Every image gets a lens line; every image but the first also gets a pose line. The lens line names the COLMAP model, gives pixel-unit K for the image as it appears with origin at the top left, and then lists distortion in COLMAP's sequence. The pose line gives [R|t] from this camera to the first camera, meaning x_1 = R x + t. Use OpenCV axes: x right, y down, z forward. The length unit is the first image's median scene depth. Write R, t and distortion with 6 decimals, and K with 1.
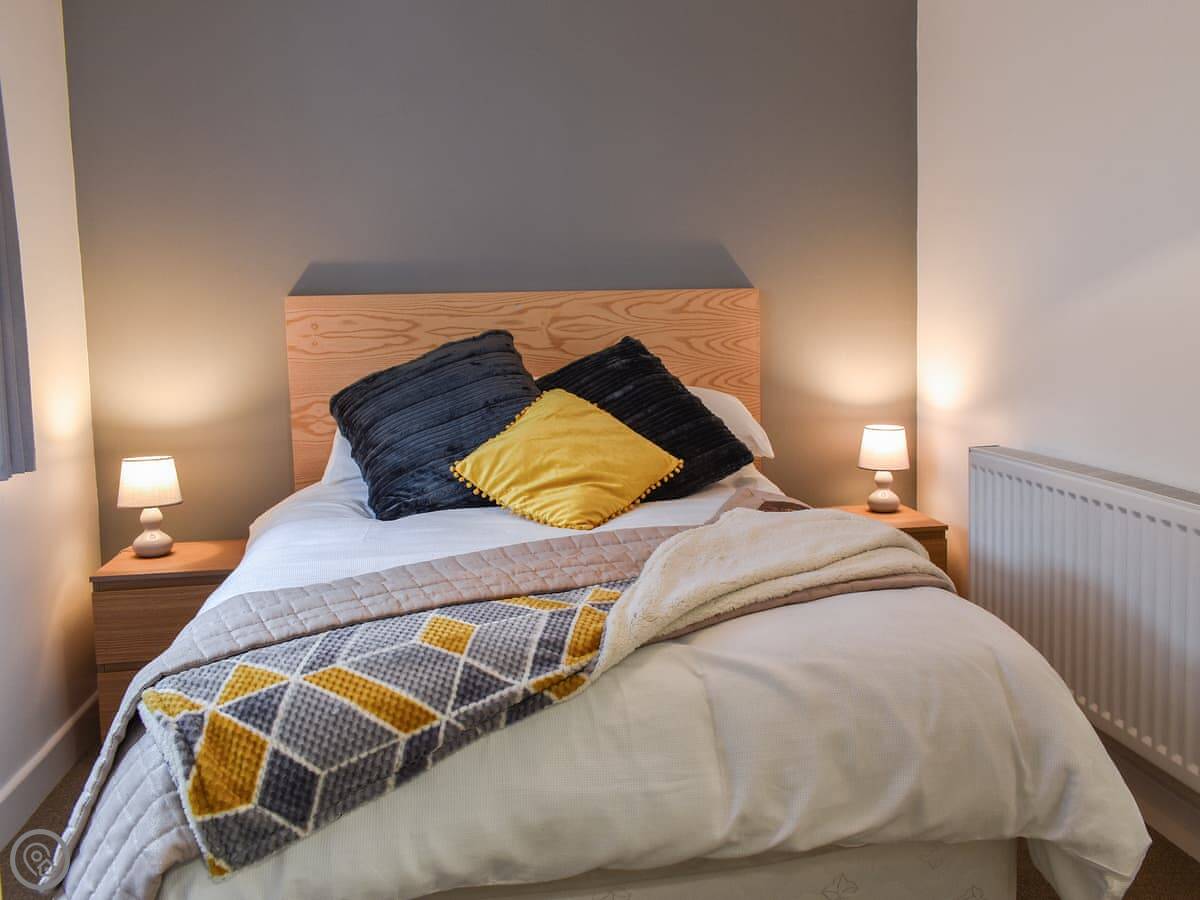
lens RADIAL K [[1077.3, 0, 605.2], [0, 1077.3, 453.0], [0, 0, 1]] dist [-0.002445, -0.001717]
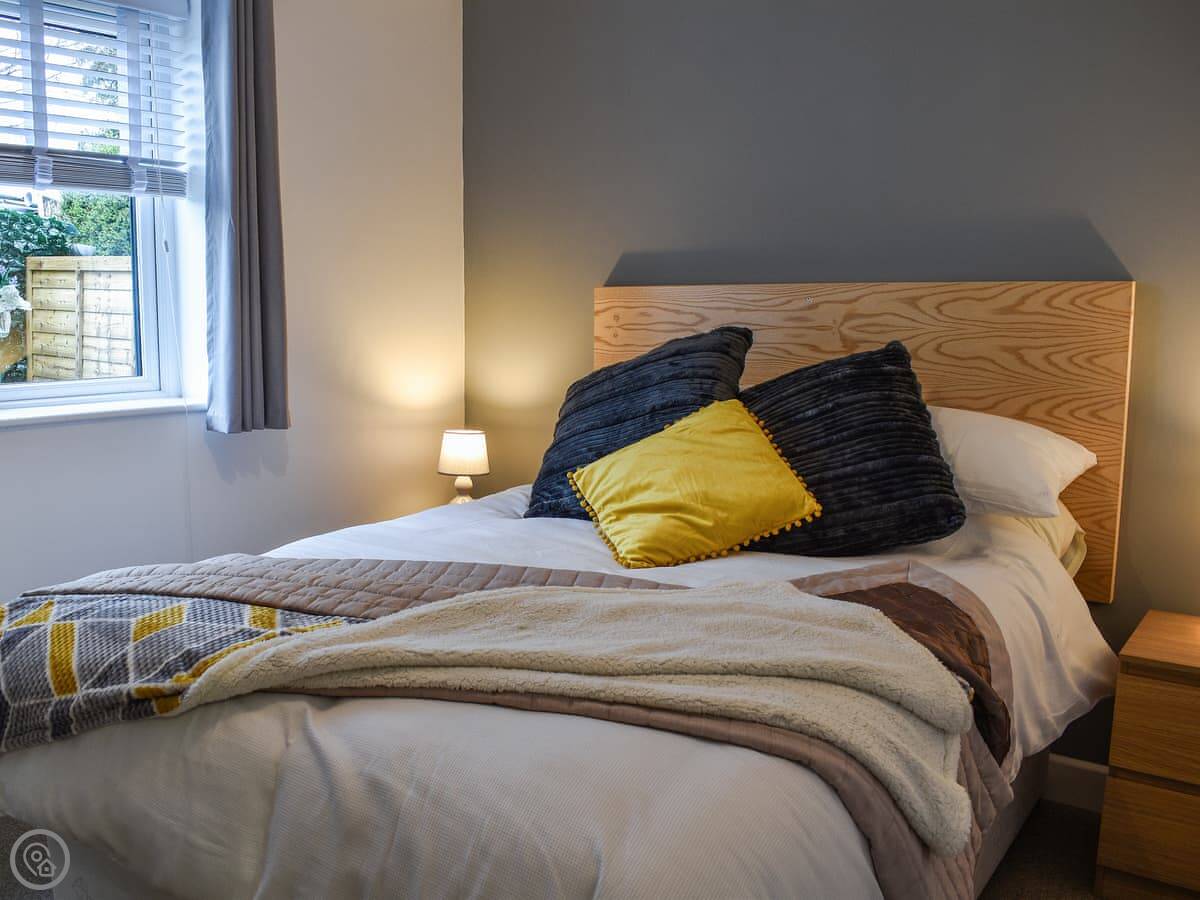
lens RADIAL K [[1077.3, 0, 601.0], [0, 1077.3, 443.4], [0, 0, 1]] dist [-0.002445, -0.001717]
pose [[0.659722, 0.114614, -0.742718, 0.467727], [-0.112916, 0.992200, 0.052816, -0.053631], [0.742978, 0.049021, 0.667518, 0.335590]]
